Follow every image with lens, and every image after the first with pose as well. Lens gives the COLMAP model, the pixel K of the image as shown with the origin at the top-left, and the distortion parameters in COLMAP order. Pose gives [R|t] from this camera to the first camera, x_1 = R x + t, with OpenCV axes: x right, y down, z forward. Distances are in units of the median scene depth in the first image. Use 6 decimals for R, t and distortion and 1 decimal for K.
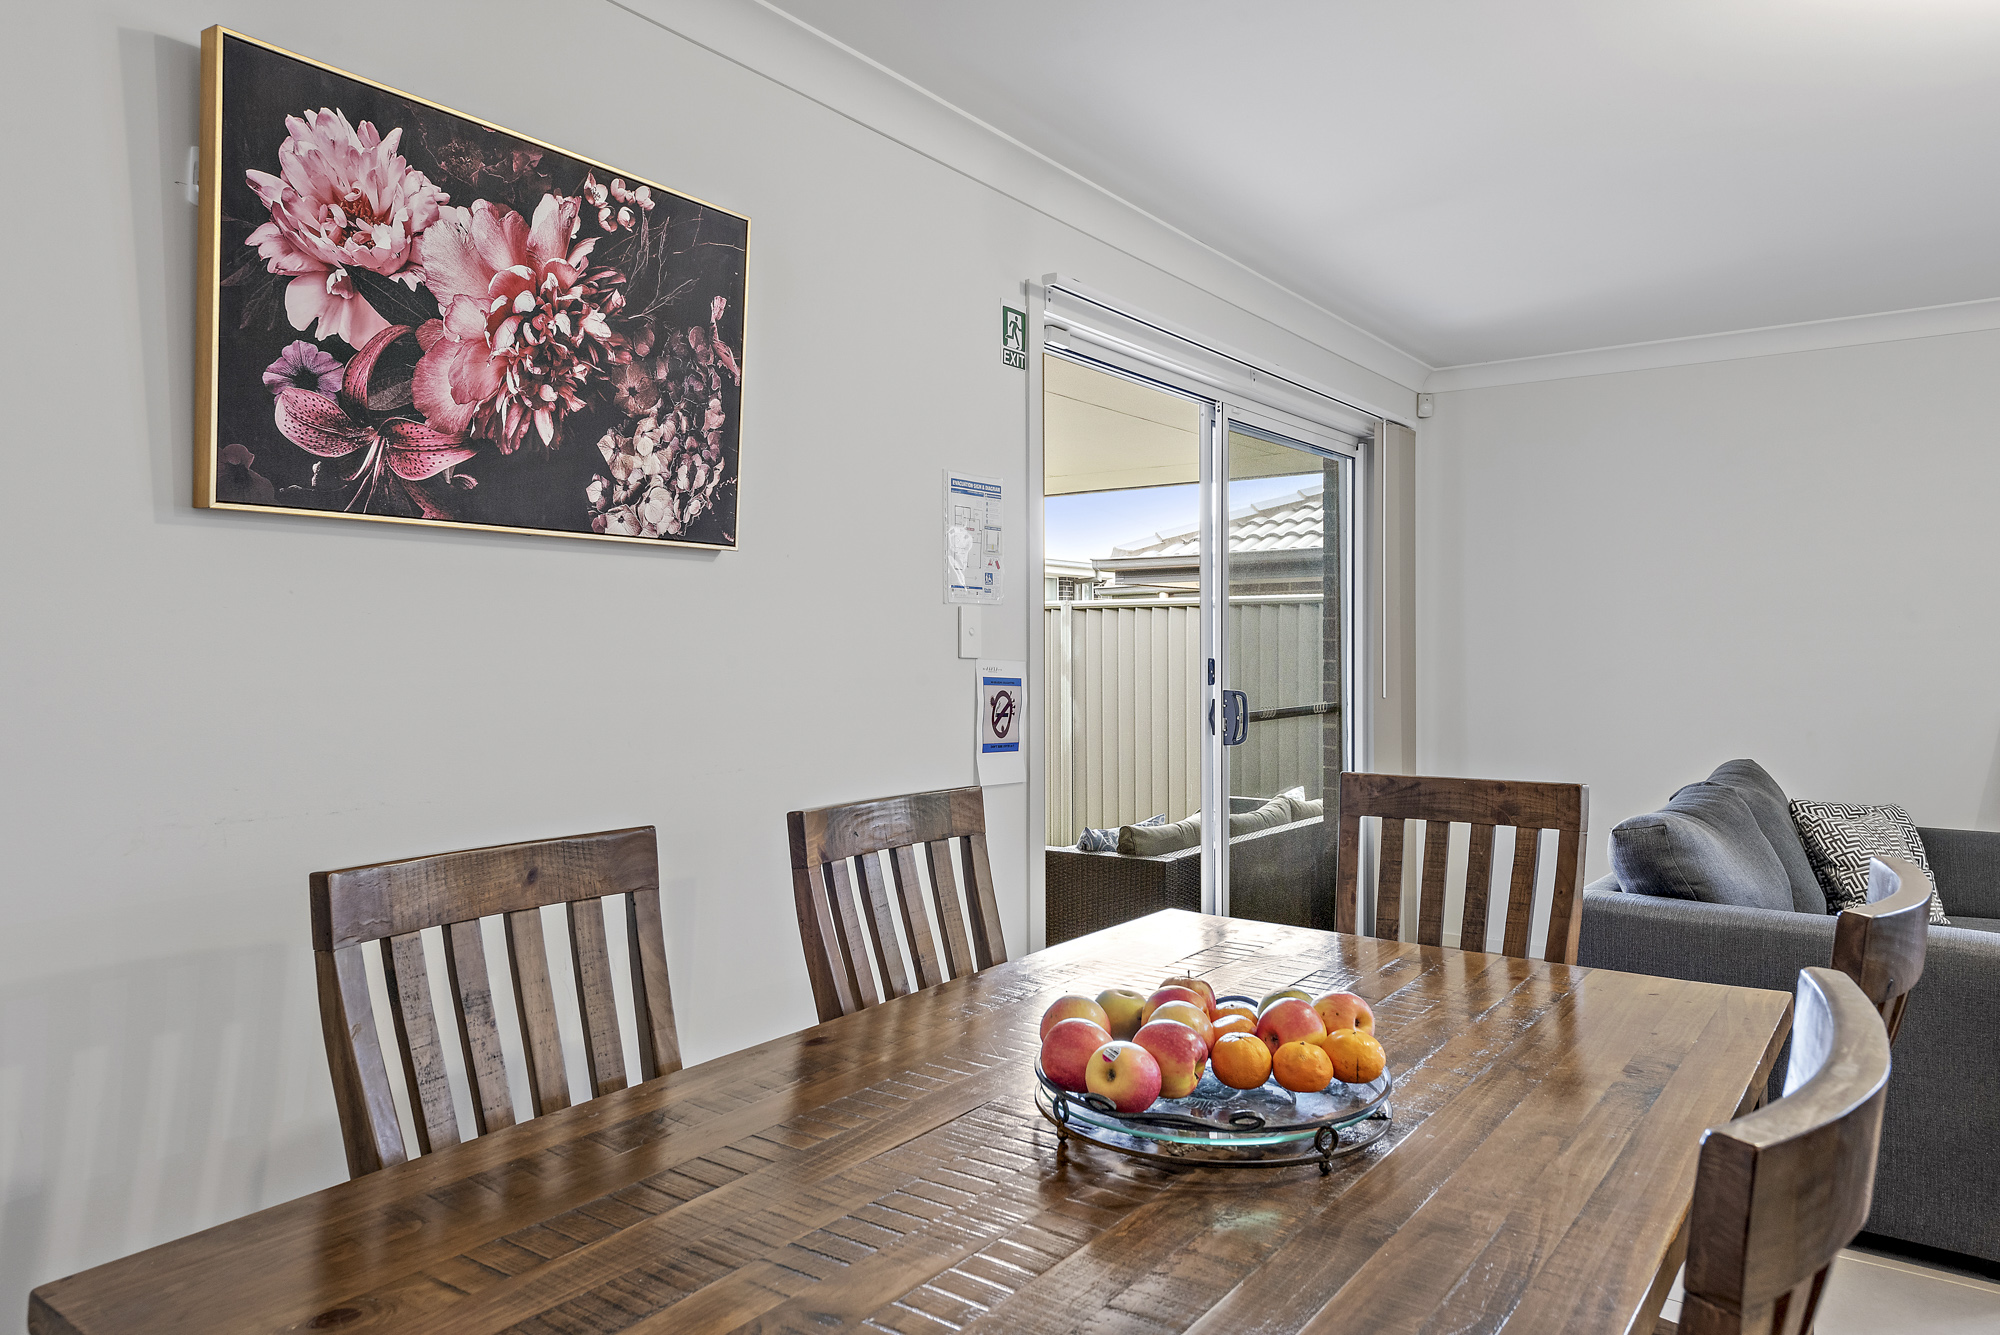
lens RADIAL K [[1327.4, 0, 999.7], [0, 1327.4, 666.0], [0, 0, 1]] dist [0.016861, -0.003579]
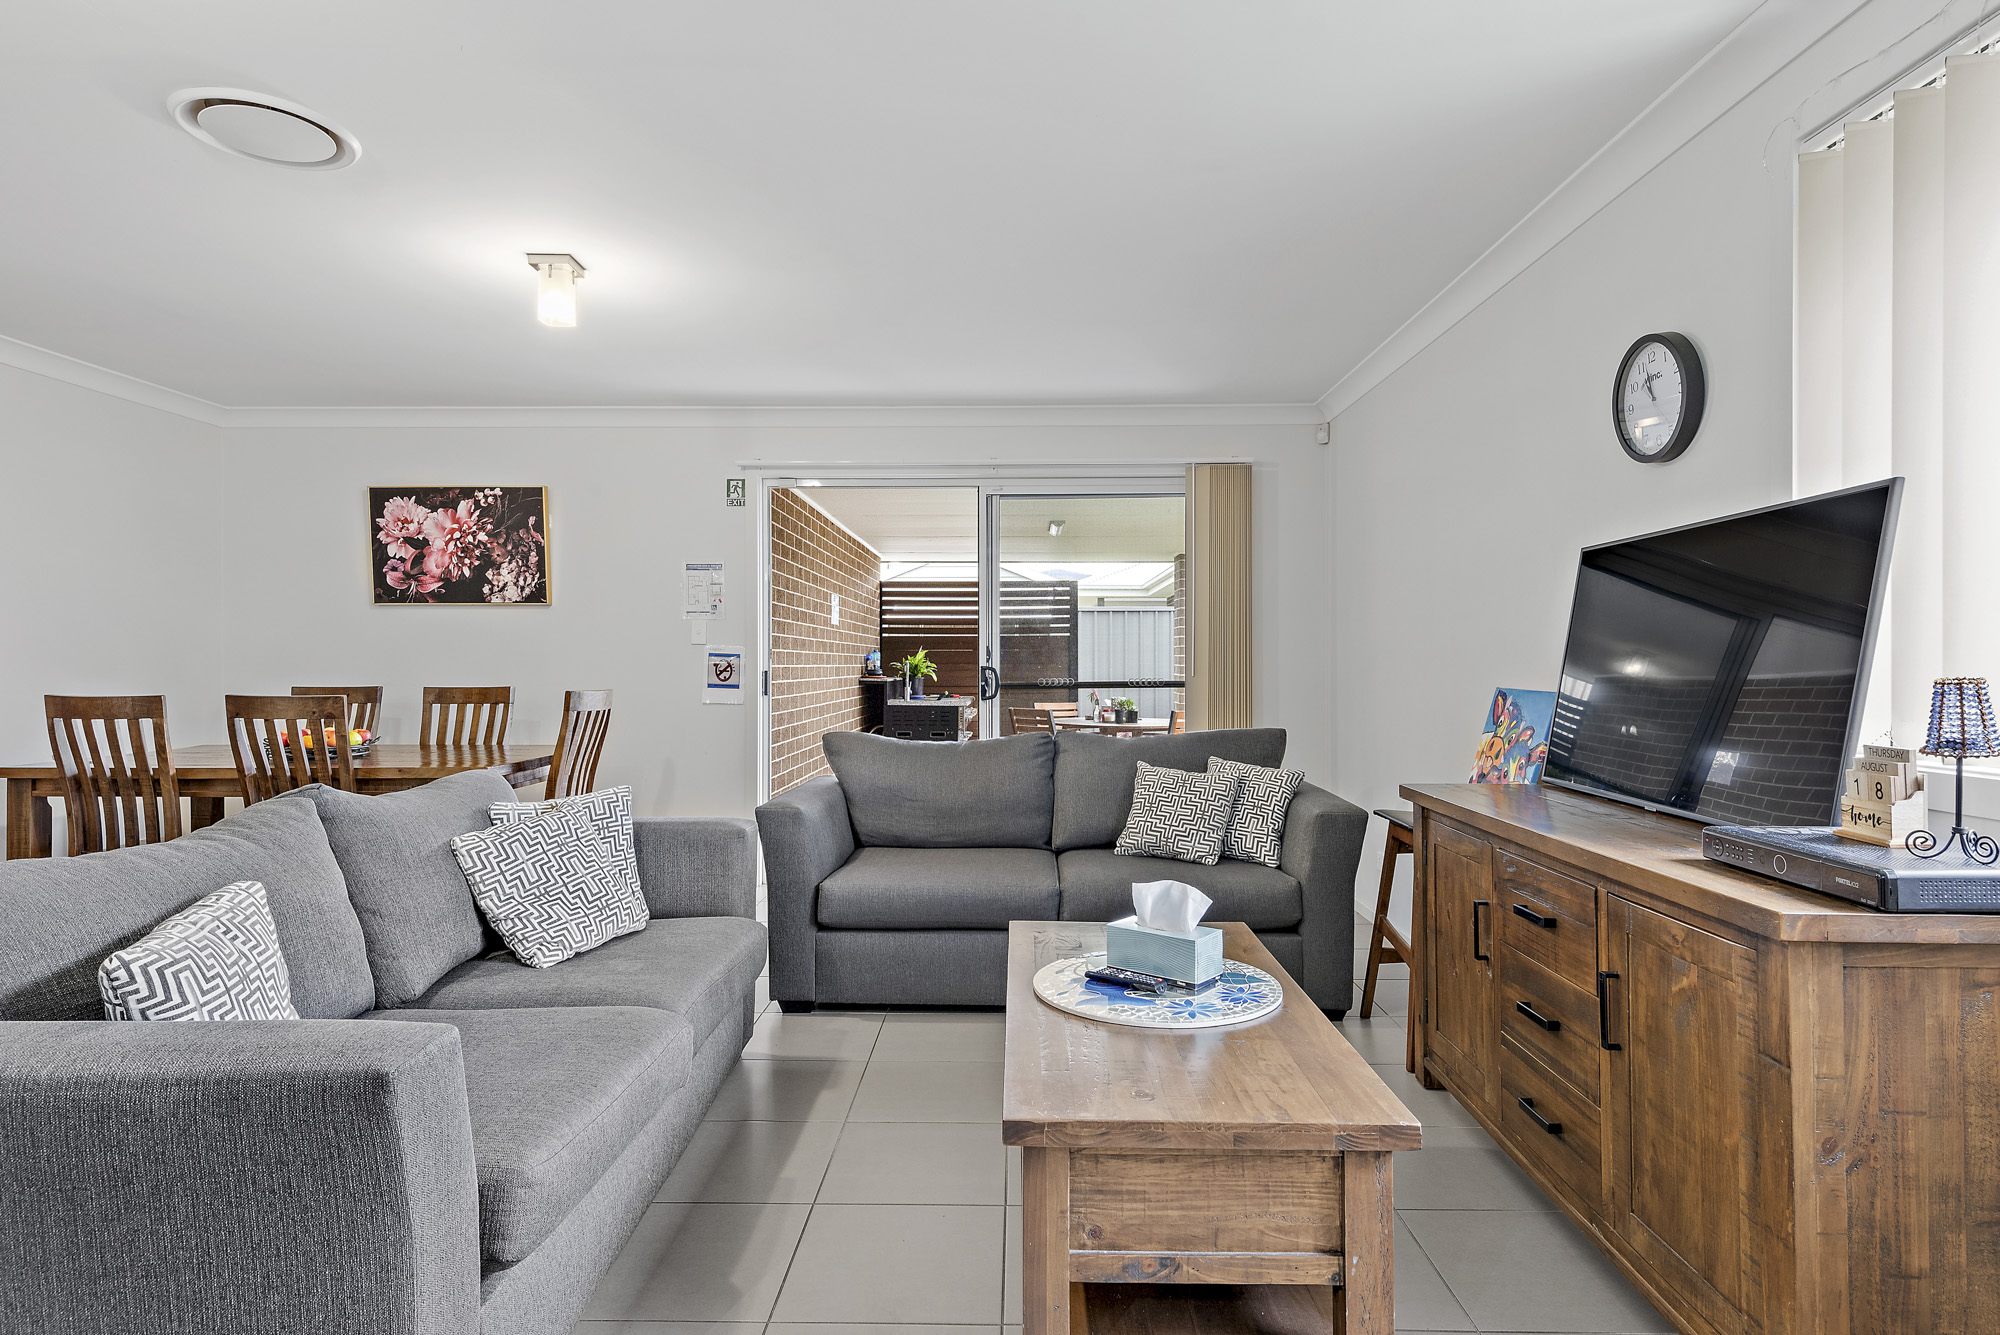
lens RADIAL K [[1065.7, 0, 1000.8], [0, 1065.7, 666.8], [0, 0, 1]] dist [0.013189, 0.000469]
pose [[0.562868, -0.001170, -0.826546, 2.567911], [-0.009789, 0.999919, -0.008082, 0.061125], [0.826489, 0.012640, 0.562811, 0.620171]]
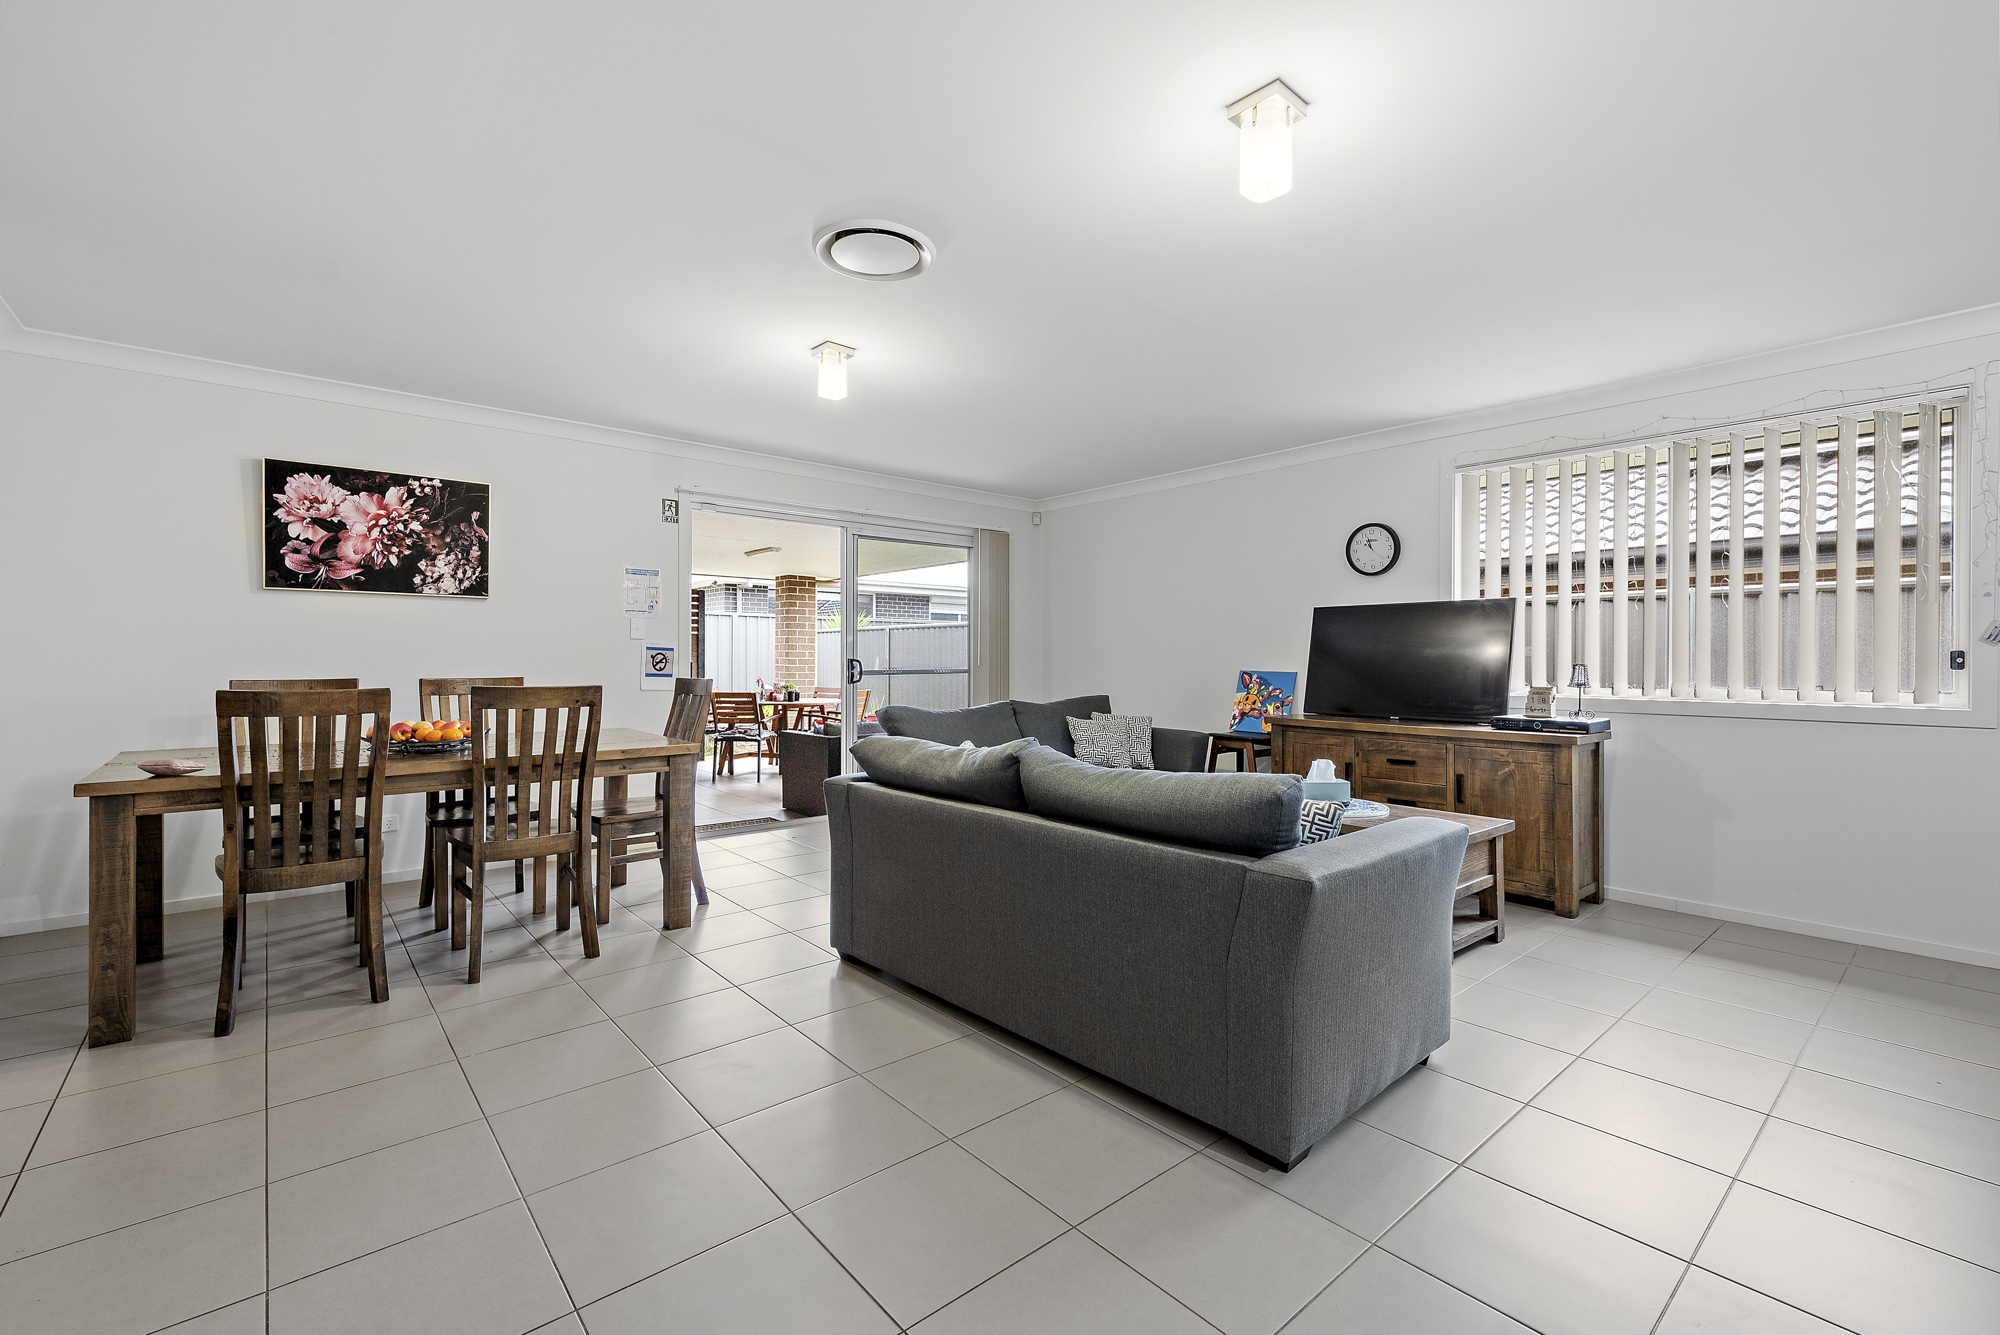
lens RADIAL K [[845.5, 0, 994.7], [0, 845.5, 658.6], [0, 0, 1]] dist [0.003310, 0.000123]
pose [[0.968044, 0.001064, -0.250778, 1.556174], [-0.004654, 0.999895, -0.013721, 0.075425], [0.250737, 0.014449, 0.967947, -0.587174]]
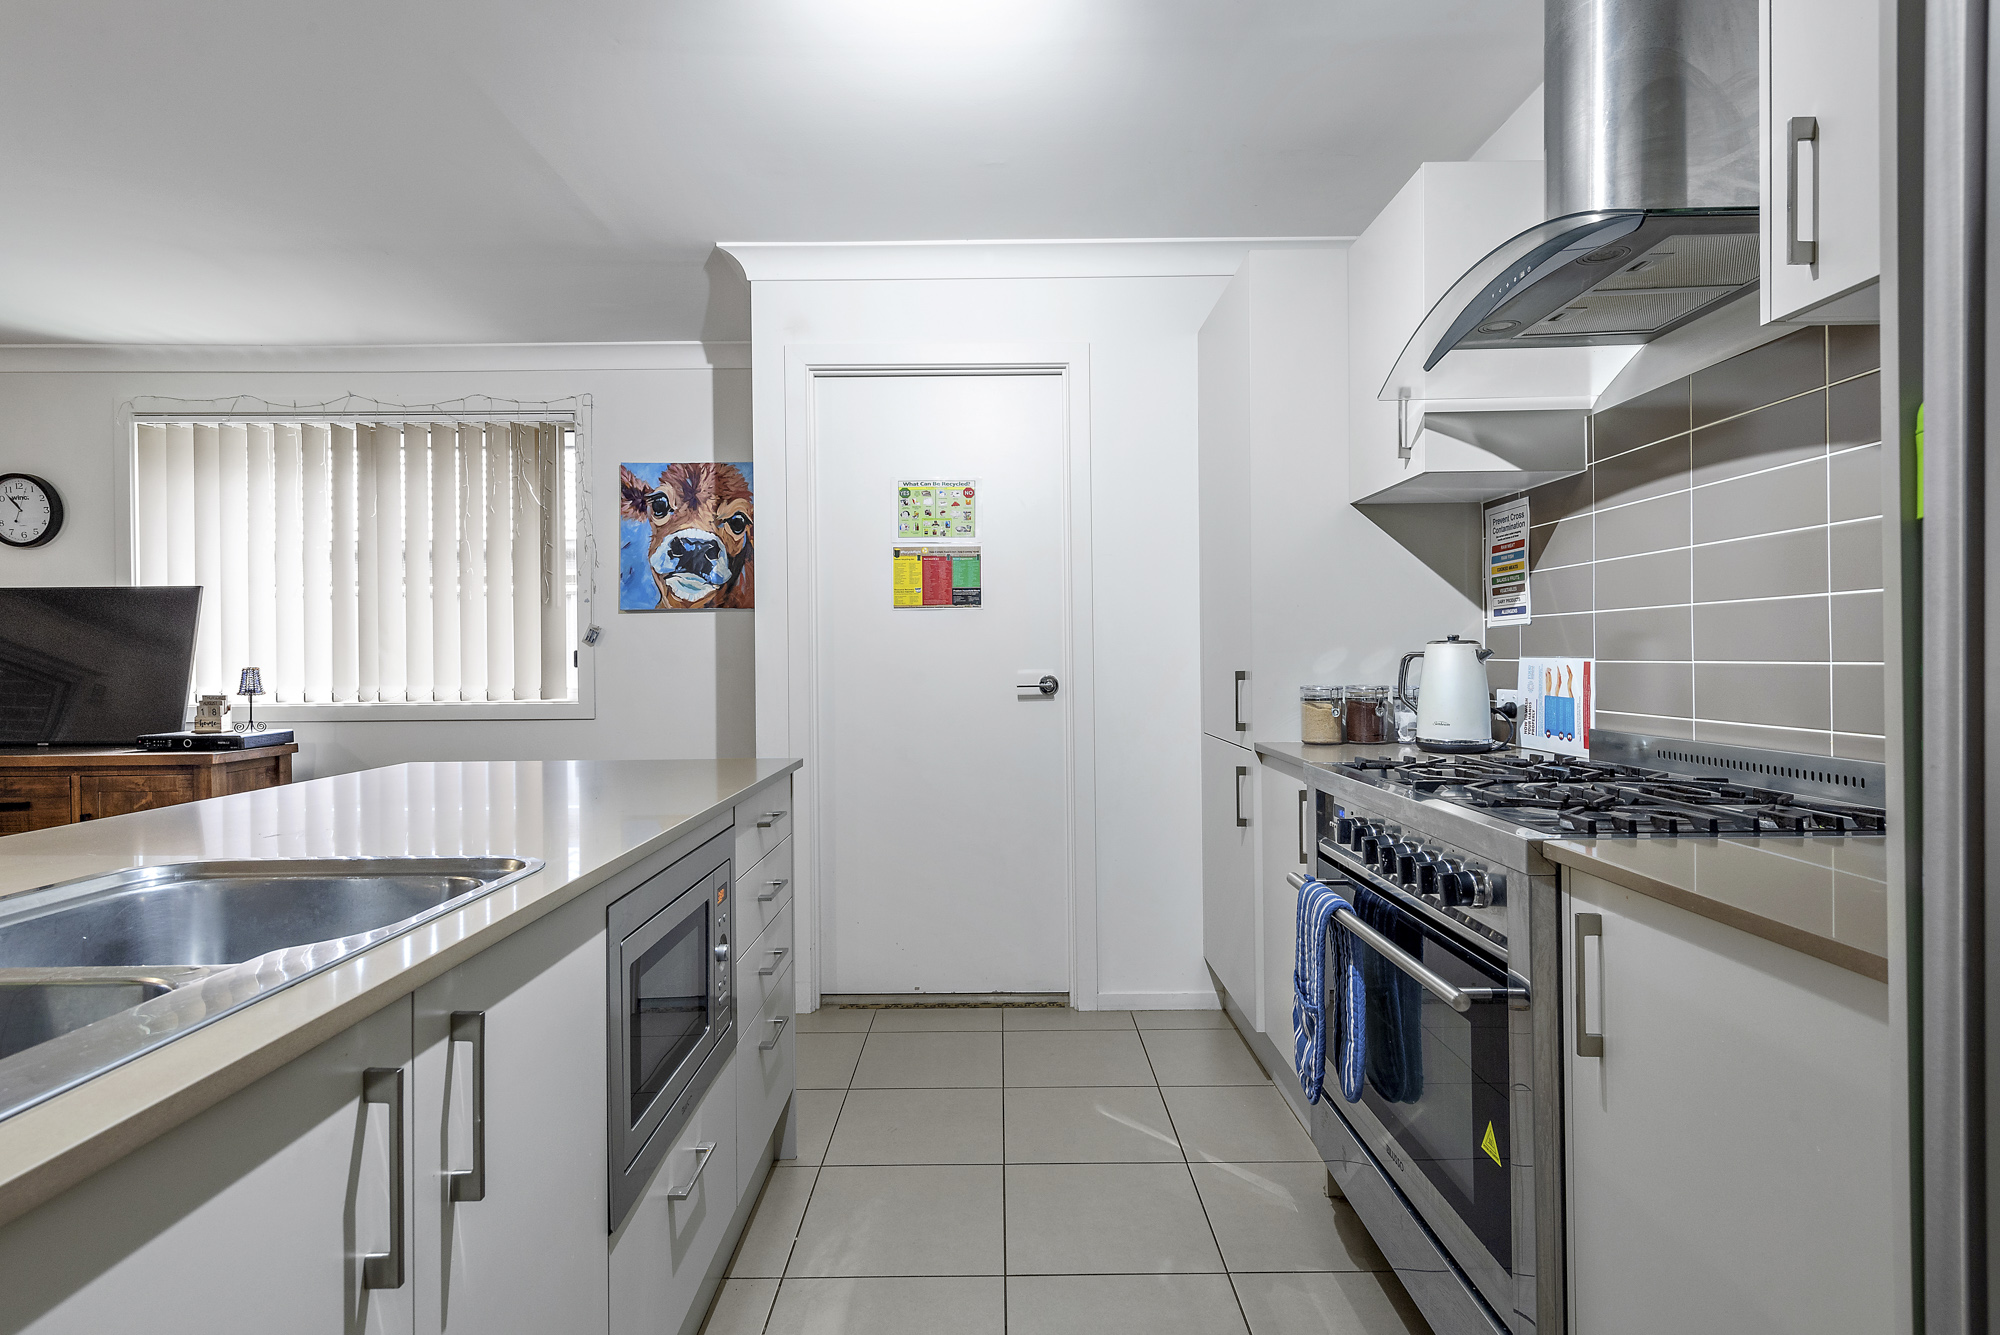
lens RADIAL K [[1023.5, 0, 996.9], [0, 1023.5, 657.6], [0, 0, 1]] dist [0.013183, -0.000343]
pose [[0.818444, -0.010113, 0.574497, 2.372165], [0.017105, 0.999831, -0.006767, 0.074962], [-0.574332, 0.015365, 0.818478, -0.842346]]
